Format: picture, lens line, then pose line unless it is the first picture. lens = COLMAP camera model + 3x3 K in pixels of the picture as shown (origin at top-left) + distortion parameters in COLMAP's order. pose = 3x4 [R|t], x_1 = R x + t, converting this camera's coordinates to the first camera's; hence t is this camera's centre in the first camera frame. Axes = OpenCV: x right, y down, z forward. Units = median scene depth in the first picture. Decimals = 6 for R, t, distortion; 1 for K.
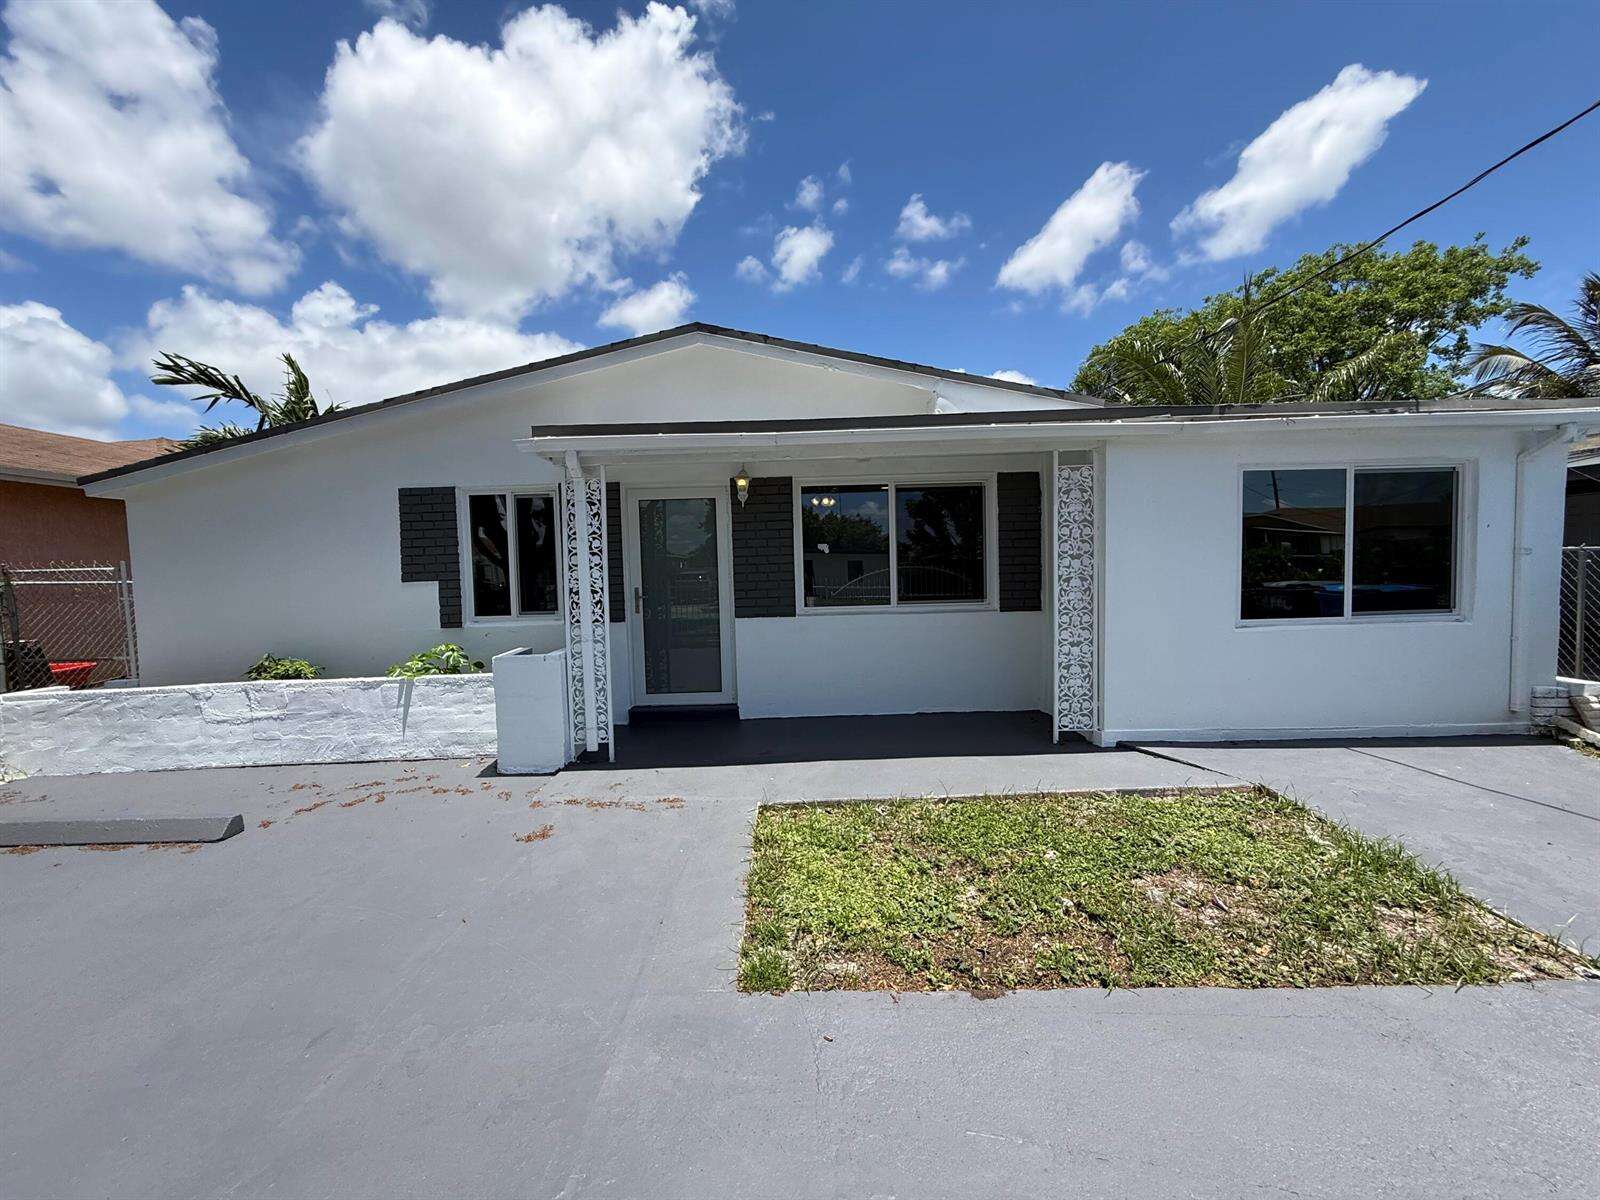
lens RADIAL K [[634.7, 0, 798.7], [0, 634.7, 595.9], [0, 0, 1]] dist [0.002849, 0.000128]
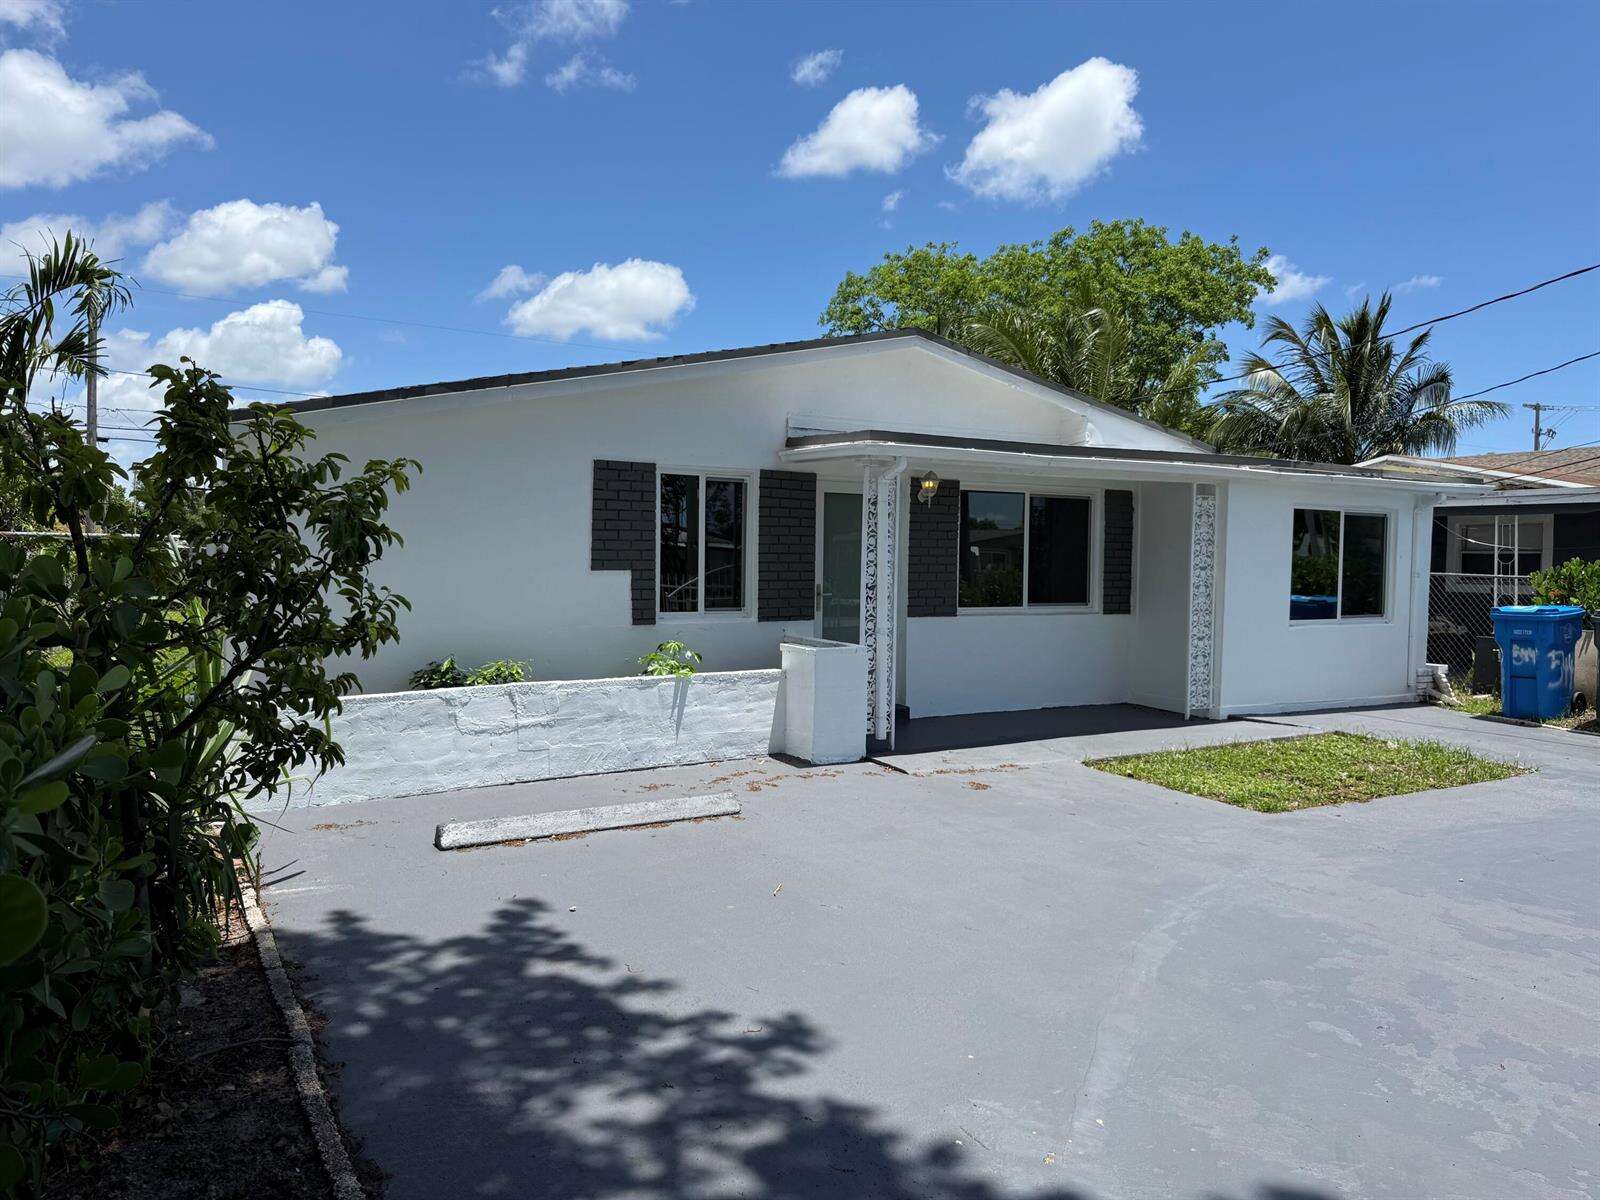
lens RADIAL K [[1108.4, 0, 811.2], [0, 1108.4, 597.5], [0, 0, 1]] dist [0.053455, -0.033940]
pose [[0.862676, 0.019559, 0.505379, -1.275097], [-0.013429, 0.999785, -0.015771, 0.038614], [-0.505579, 0.006819, 0.862753, -0.483484]]
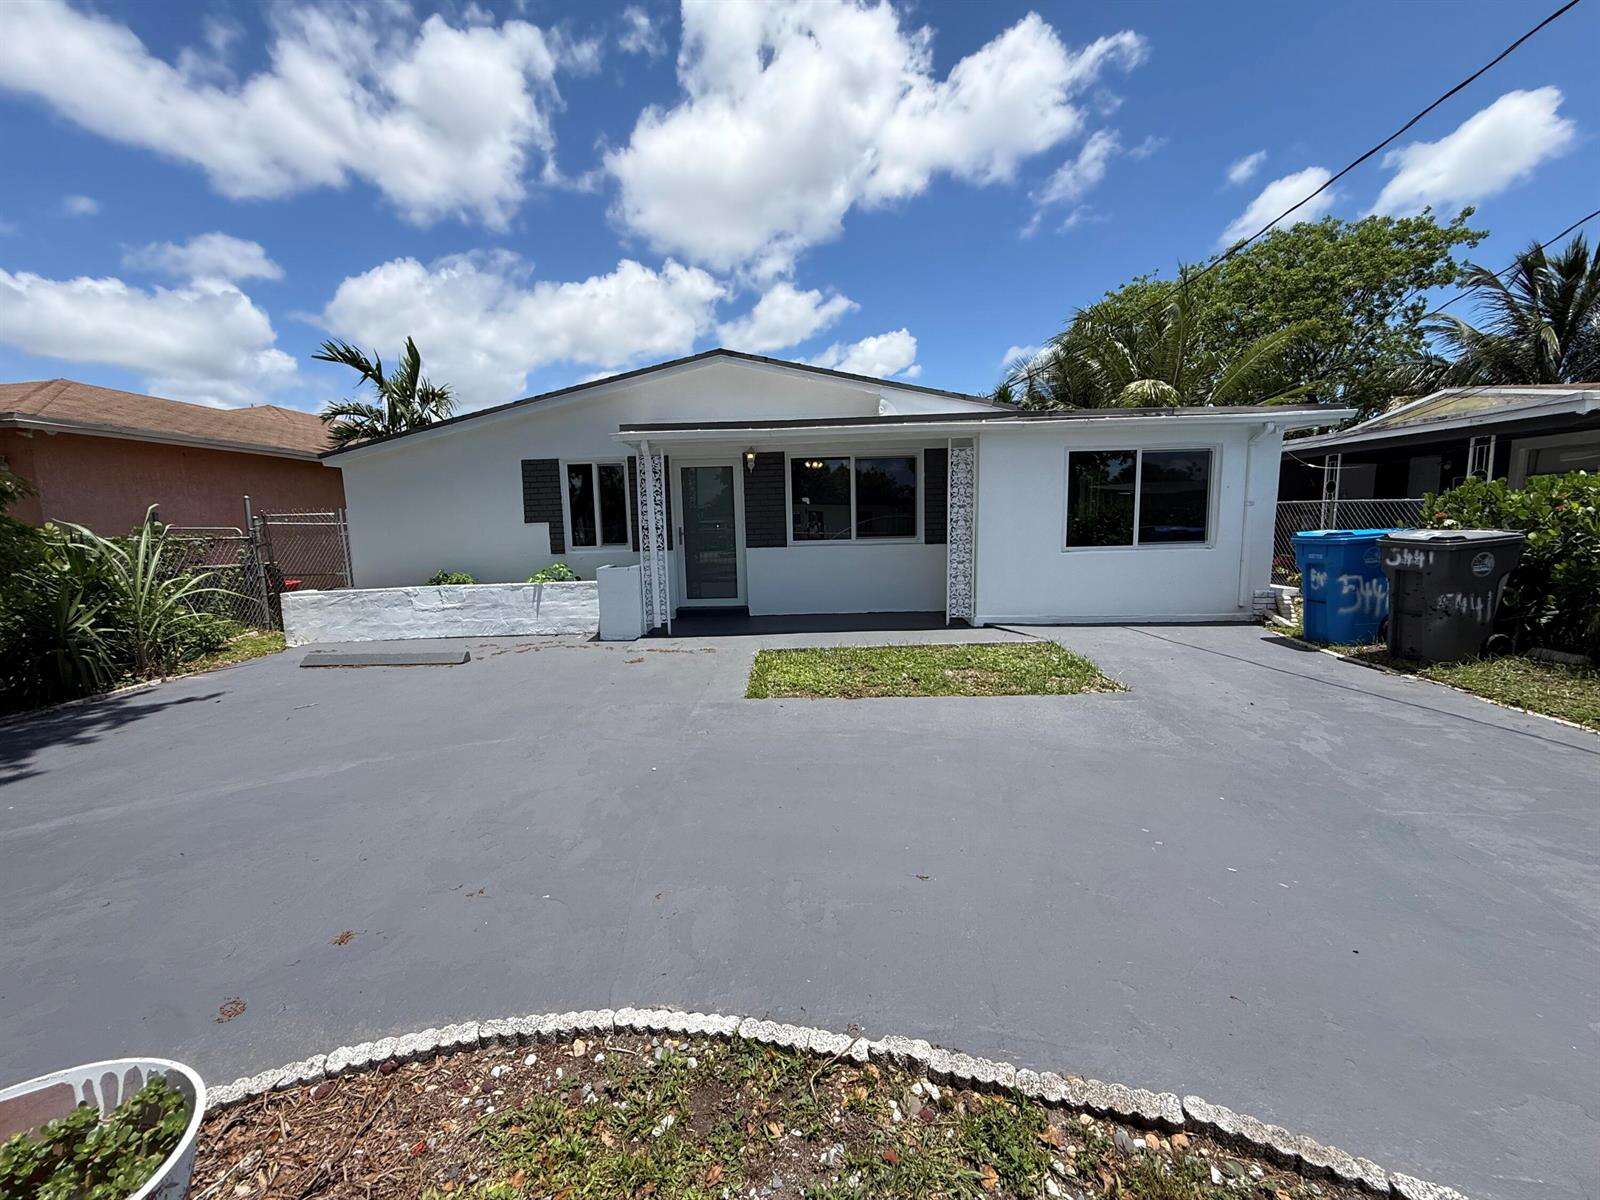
lens RADIAL K [[634.2, 0, 800.4], [0, 634.2, 592.2], [0, 0, 1]] dist [-0.001281, -0.000178]
pose [[0.999758, 0.004242, -0.021608, 0.067882], [-0.002656, 0.997335, 0.072916, 0.034328], [0.021859, -0.072841, 0.997104, -0.560010]]
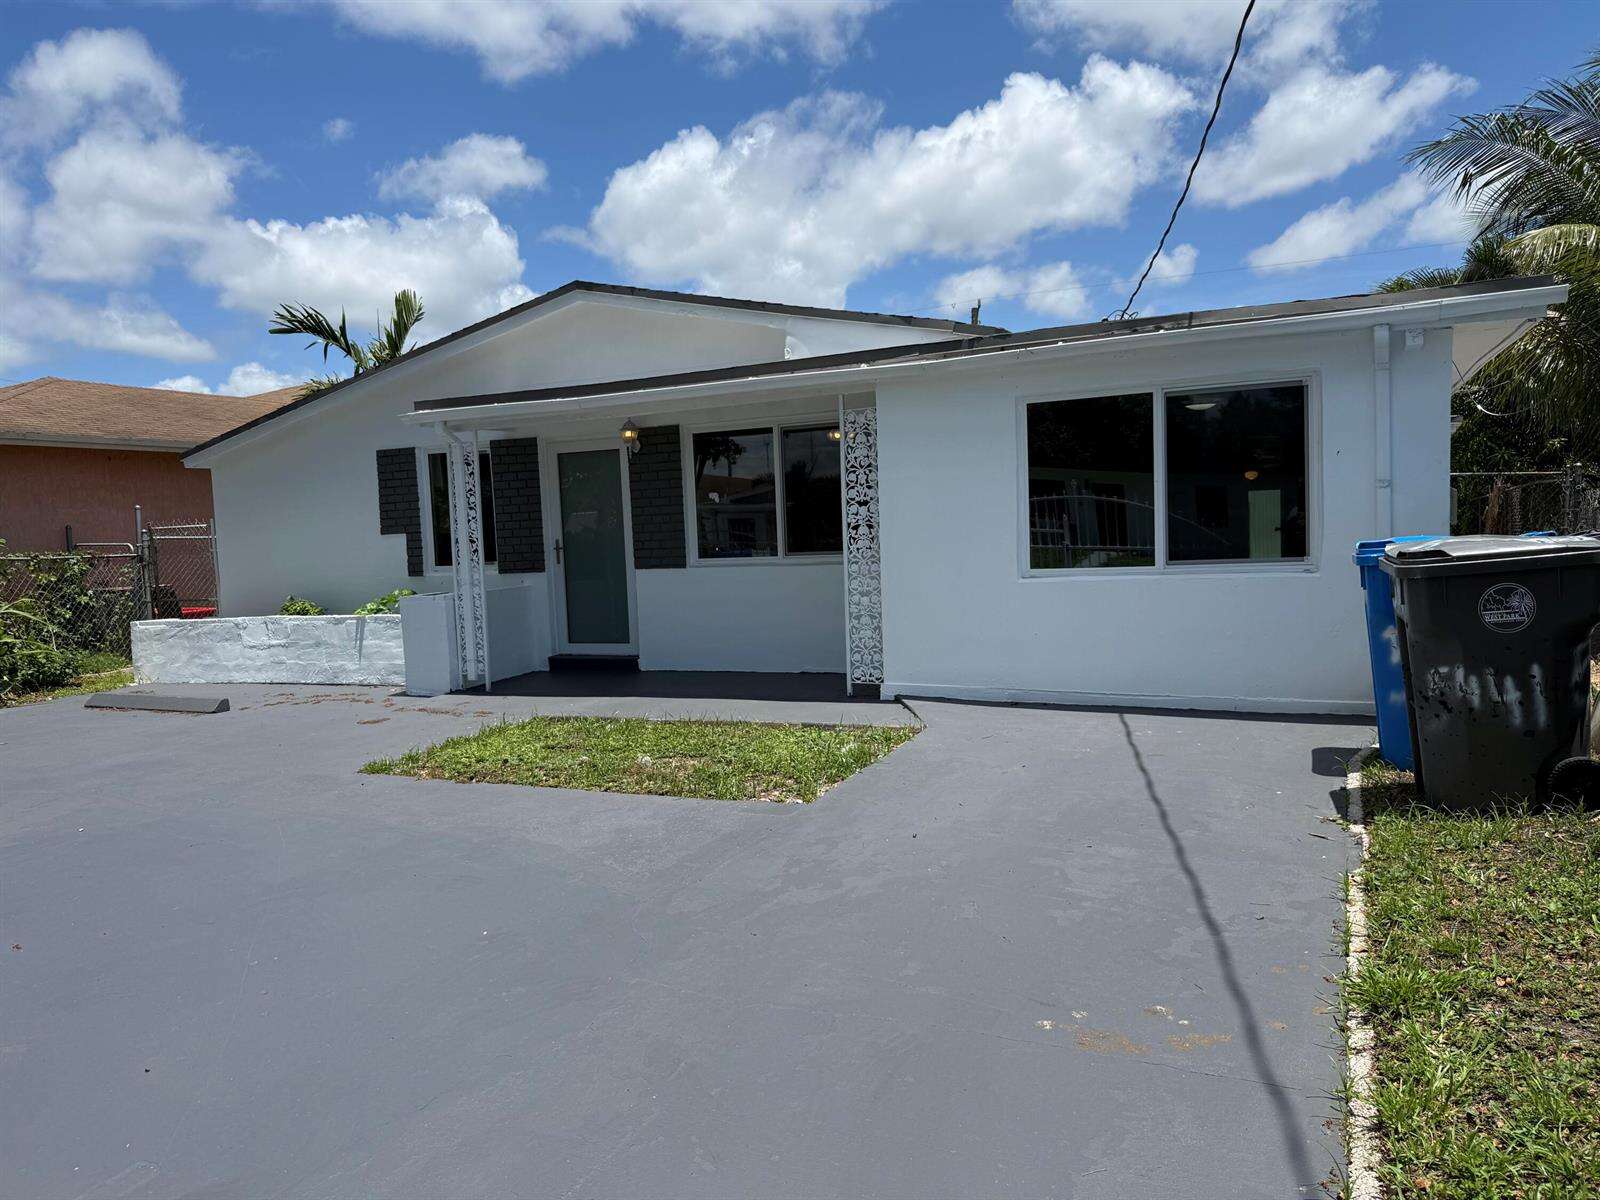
lens RADIAL K [[1108.4, 0, 809.9], [0, 1108.4, 609.6], [0, 0, 1]] dist [0.053455, -0.033940]
pose [[0.906835, 0.020131, -0.421006, 1.020905], [-0.001710, 0.999026, 0.044087, 0.024598], [0.421483, -0.039260, 0.905986, -0.537468]]
